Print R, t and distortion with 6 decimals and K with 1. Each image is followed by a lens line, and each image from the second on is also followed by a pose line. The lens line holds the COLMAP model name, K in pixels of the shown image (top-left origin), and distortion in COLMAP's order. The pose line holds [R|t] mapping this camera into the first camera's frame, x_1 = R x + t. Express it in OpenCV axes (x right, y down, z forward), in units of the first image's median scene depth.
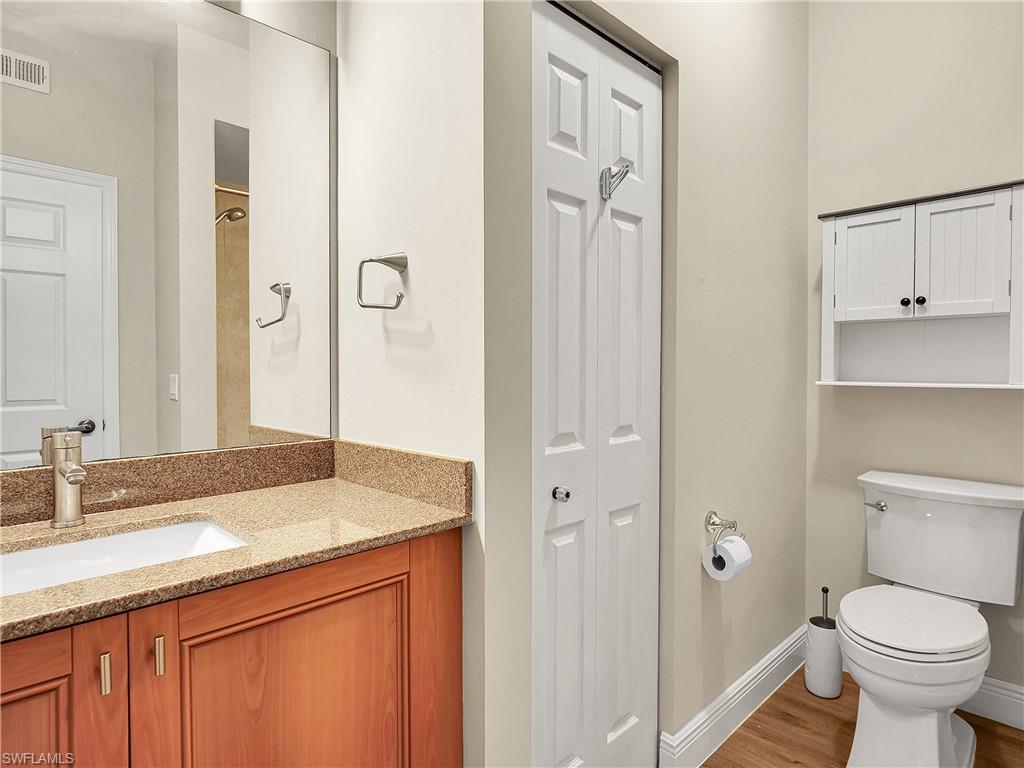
lens RADIAL K [[578.3, 0, 511.4], [0, 578.3, 374.2], [0, 0, 1]] dist [-0.001263, 0.000106]
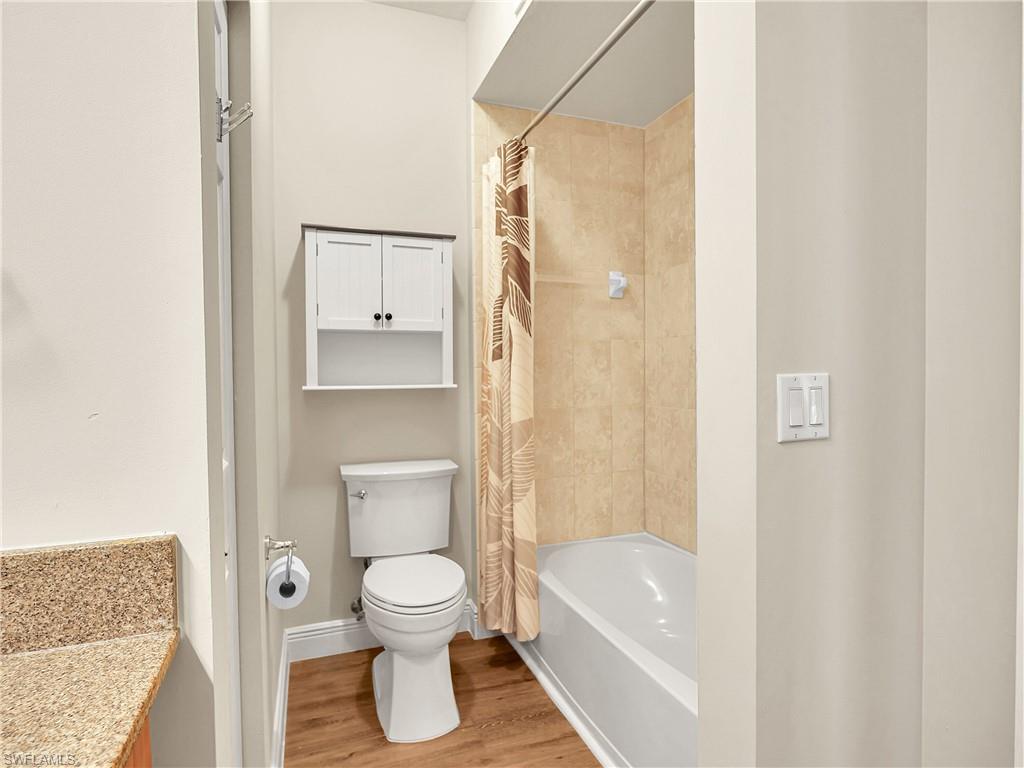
lens RADIAL K [[571.6, 0, 512.0], [0, 571.6, 384.0], [0, 0, 1]] dist [-0.002559, -0.000201]
pose [[0.409367, -0.022810, 0.912085, -0.275474], [0.018886, 0.999685, 0.016525, -0.002205], [-0.912174, 0.010461, 0.409669, 0.283642]]
